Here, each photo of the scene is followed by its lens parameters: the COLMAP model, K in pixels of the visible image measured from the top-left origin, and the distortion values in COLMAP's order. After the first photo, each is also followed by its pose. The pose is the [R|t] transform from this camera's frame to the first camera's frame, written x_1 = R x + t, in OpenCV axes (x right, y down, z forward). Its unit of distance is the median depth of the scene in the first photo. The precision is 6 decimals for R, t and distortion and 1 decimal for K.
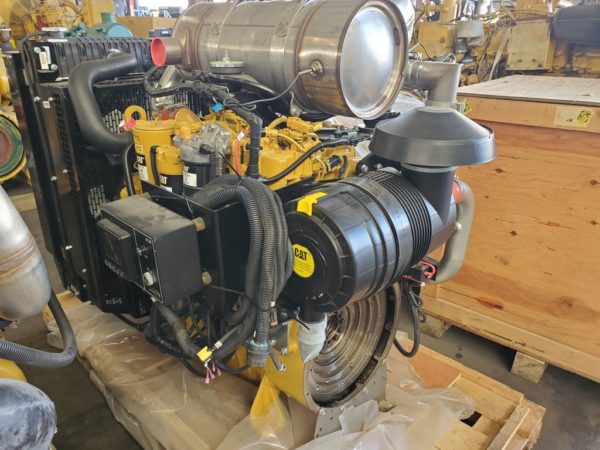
lens RADIAL K [[477.8, 0, 300.0], [0, 477.8, 225.0], [0, 0, 1]] dist [0.043889, -0.008761]
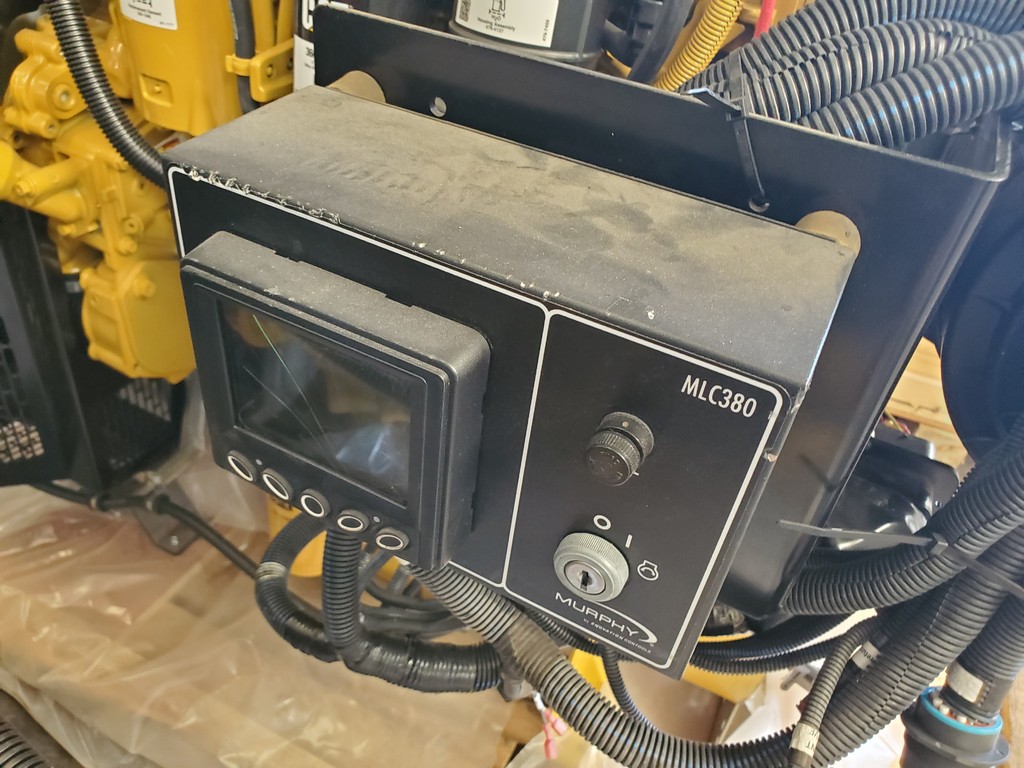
lens RADIAL K [[815.5, 0, 512.0], [0, 815.5, 384.0], [0, 0, 1]] dist [0.043889, -0.008761]
pose [[0.941528, -0.105756, 0.319906, -0.267429], [0.013096, 0.960232, 0.278896, -0.026430], [-0.336679, -0.258399, 0.905471, 0.452140]]
